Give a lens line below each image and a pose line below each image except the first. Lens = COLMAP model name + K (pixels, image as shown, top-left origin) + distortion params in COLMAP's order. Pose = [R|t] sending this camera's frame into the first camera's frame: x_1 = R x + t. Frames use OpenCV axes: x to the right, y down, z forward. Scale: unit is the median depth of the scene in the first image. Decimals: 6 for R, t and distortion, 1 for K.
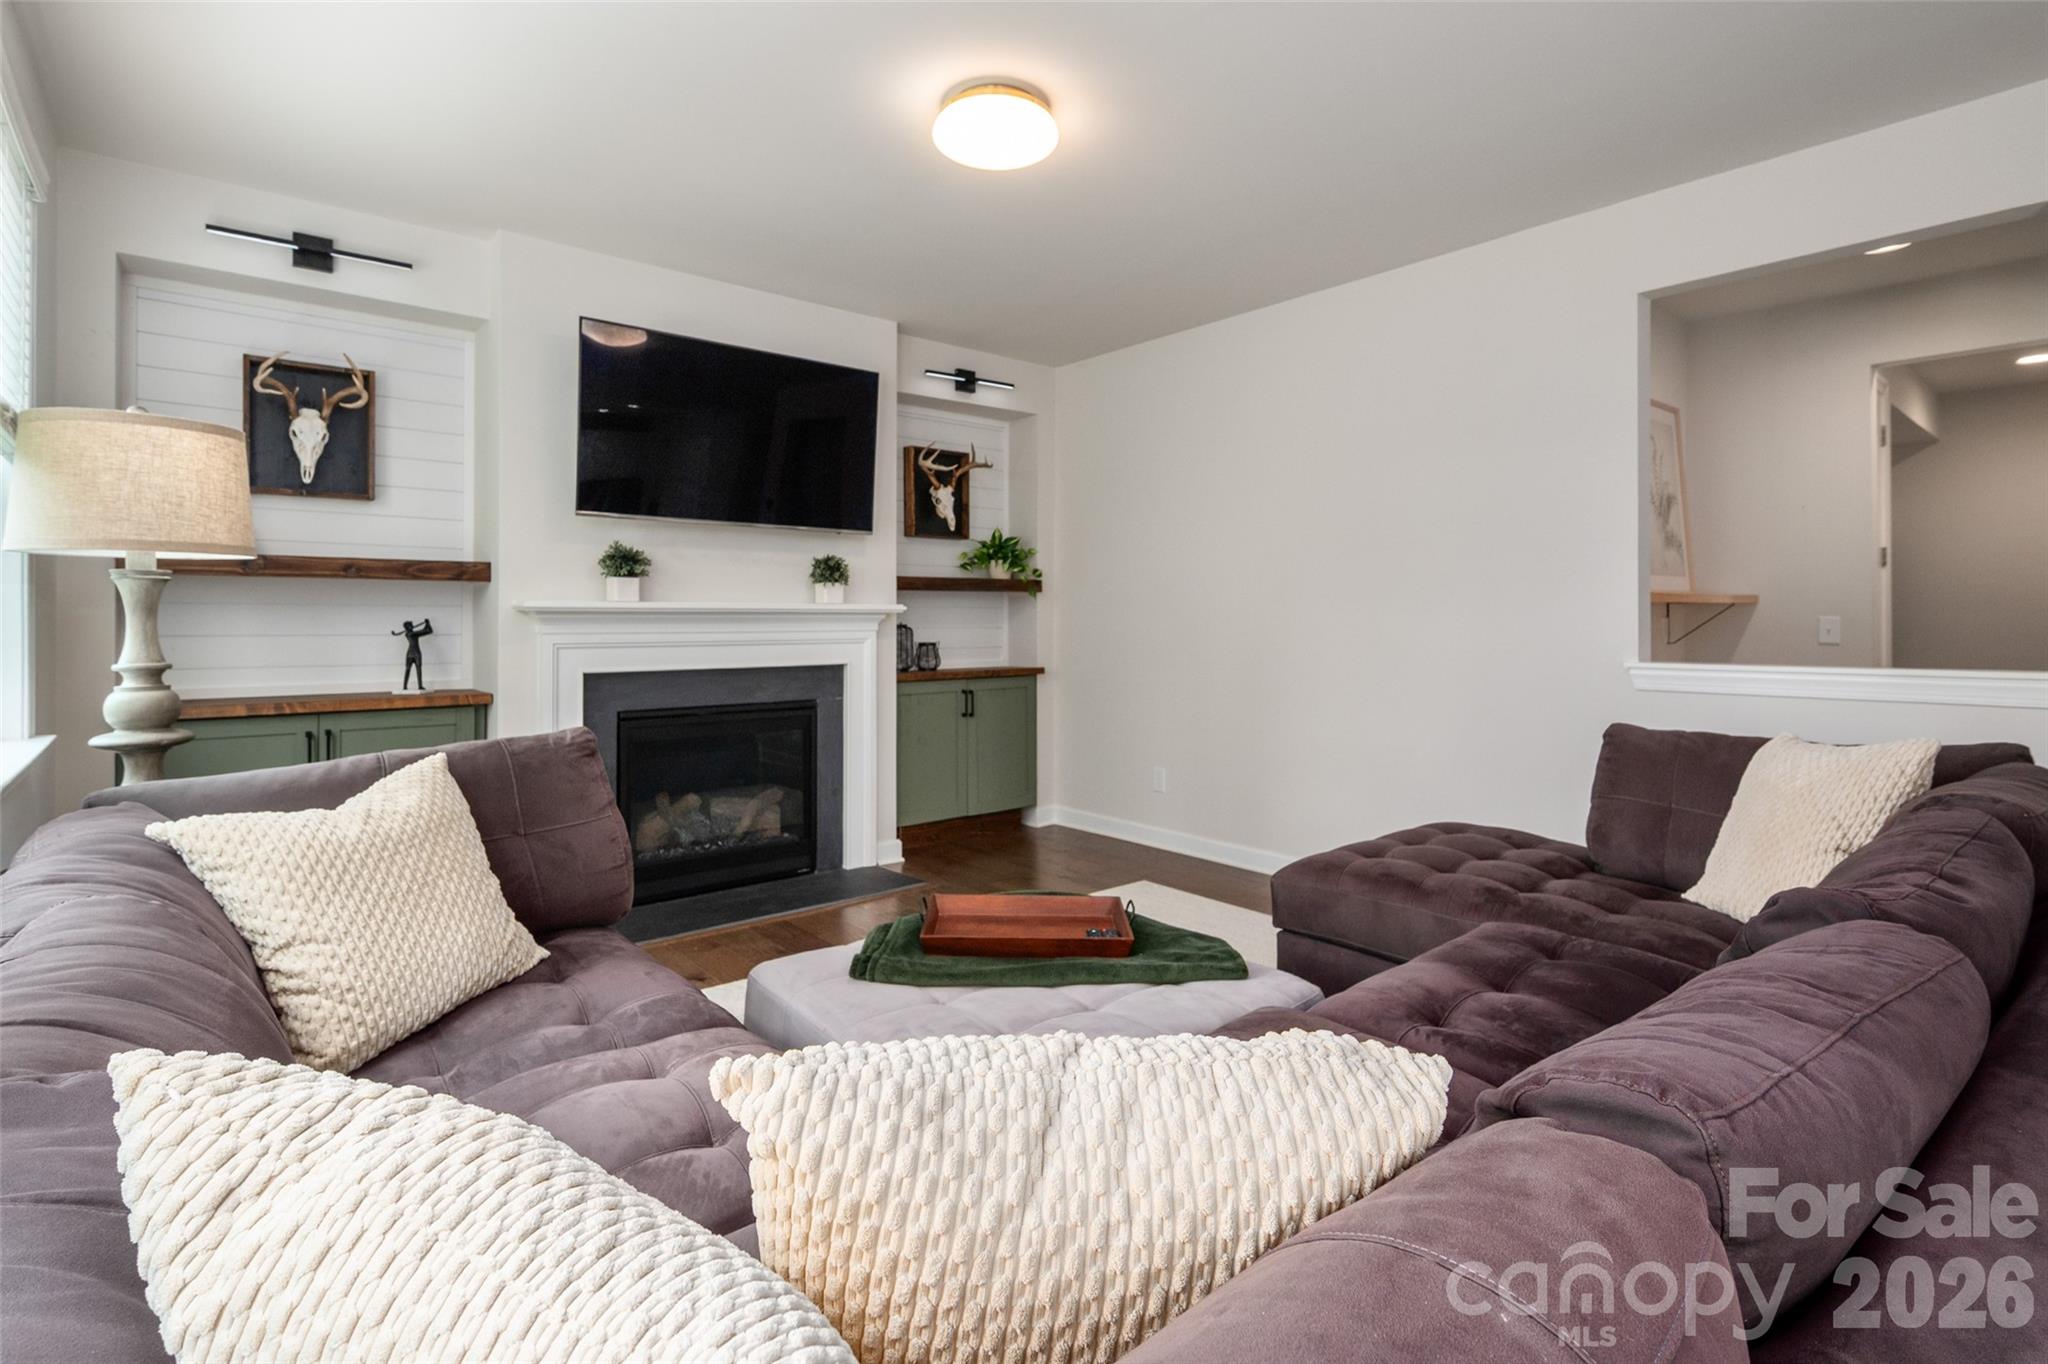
lens RADIAL K [[981.7, 0, 1035.6], [0, 981.7, 624.3], [0, 0, 1]] dist [-0.002996, -0.000037]
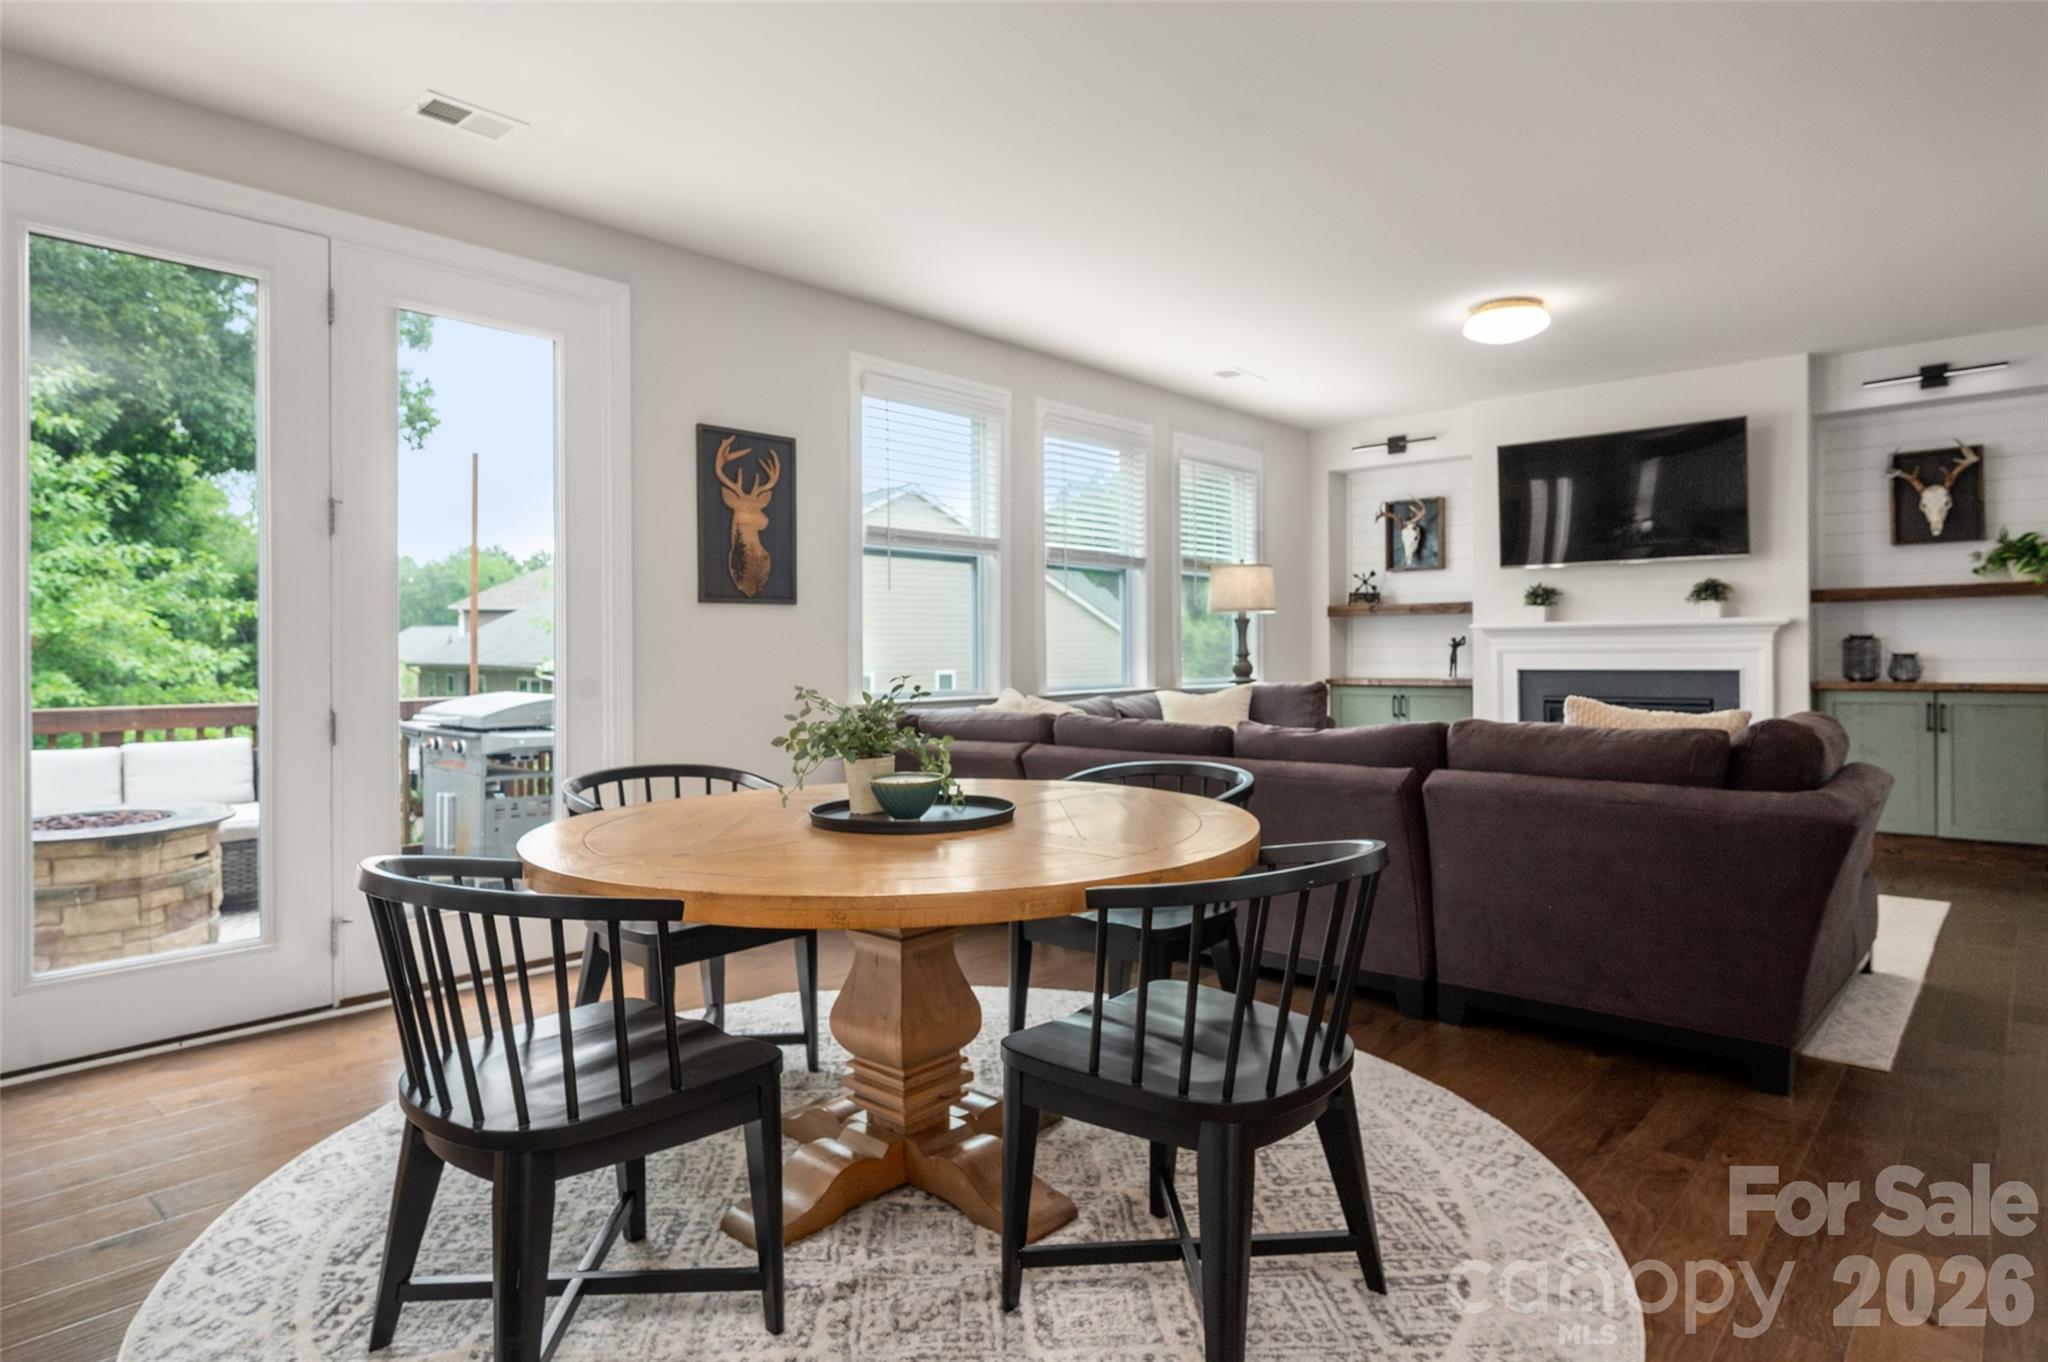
lens RADIAL K [[1154.0, 0, 1026.1], [0, 1154.0, 647.8], [0, 0, 1]] dist [-0.006507, 0.001050]
pose [[0.142758, -0.007822, -0.989727, 1.066032], [0.000676, 0.999969, -0.007805, 0.025546], [0.989757, 0.000445, 0.142759, -0.028387]]
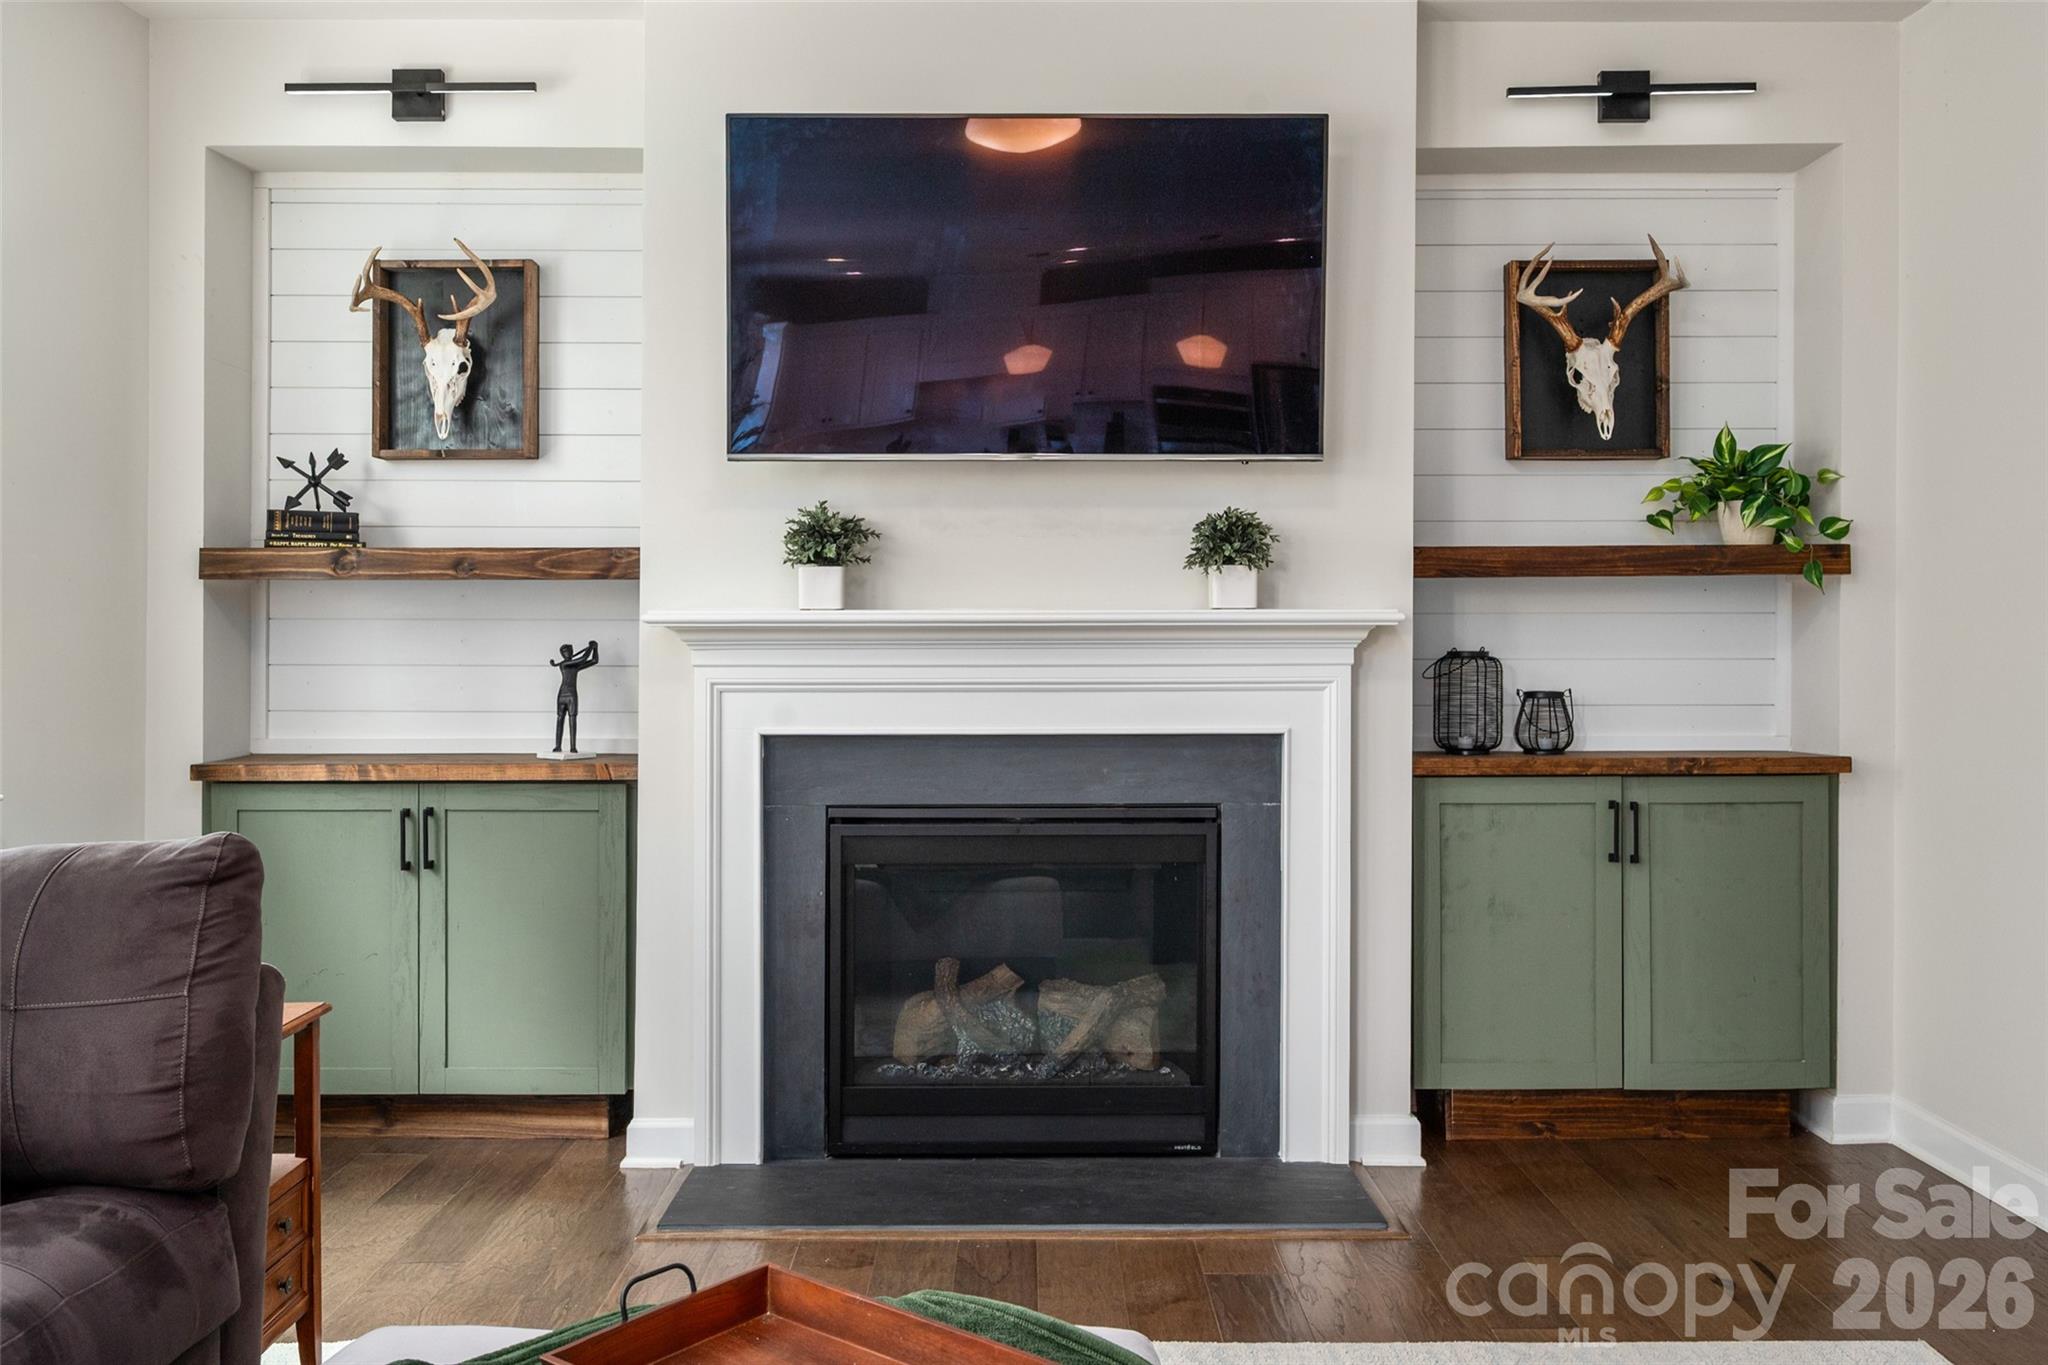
lens RADIAL K [[1803.4, 0, 1025.1], [0, 1803.4, 631.2], [0, 0, 1]] dist [-0.005819, -0.001489]
pose [[0.762733, -0.001262, -0.646712, 0.291516], [-0.002174, 0.999987, -0.004515, -0.005737], [0.646709, 0.004850, 0.762721, 0.253862]]
